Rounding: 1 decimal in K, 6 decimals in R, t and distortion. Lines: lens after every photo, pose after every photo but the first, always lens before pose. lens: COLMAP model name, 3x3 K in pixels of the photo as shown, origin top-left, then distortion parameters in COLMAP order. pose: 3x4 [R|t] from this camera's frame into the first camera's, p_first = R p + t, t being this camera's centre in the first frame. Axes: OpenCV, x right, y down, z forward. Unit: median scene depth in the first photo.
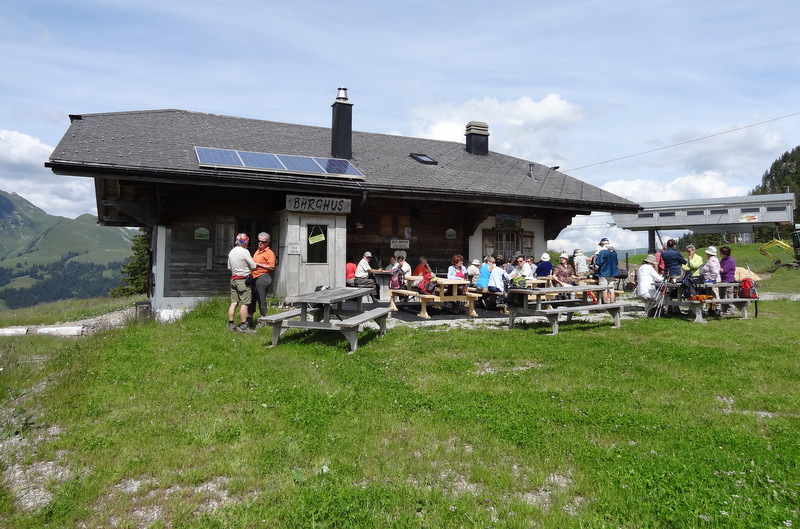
lens RADIAL K [[562.3, 0, 400.0], [0, 562.3, 264.5], [0, 0, 1]] dist [-0.000997, -0.000110]
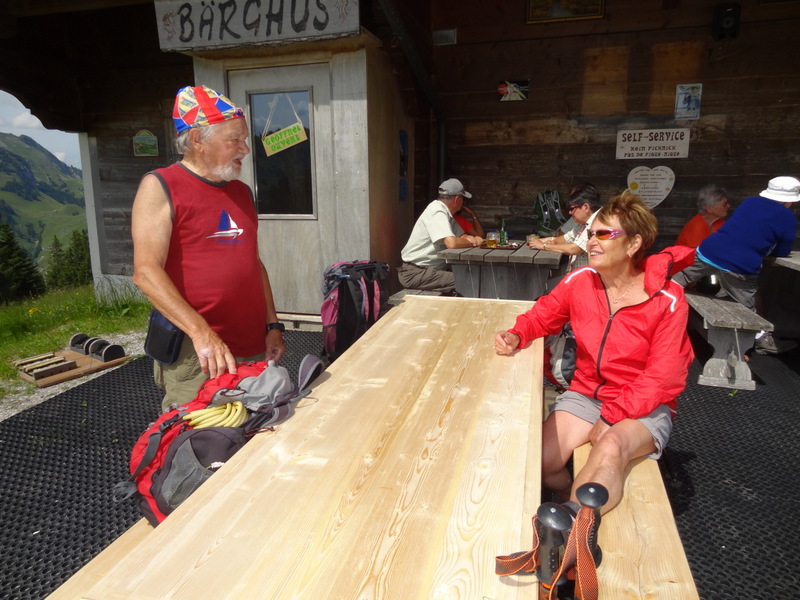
lens RADIAL K [[552.2, 0, 400.0], [0, 552.2, 300.0], [0, 0, 1]] dist [0.001975, -0.001269]
pose [[0.763973, 0.122682, -0.633478, 0.096983], [0.014706, 0.978193, 0.207177, -0.017970], [0.645081, -0.167593, 0.745509, 0.686224]]
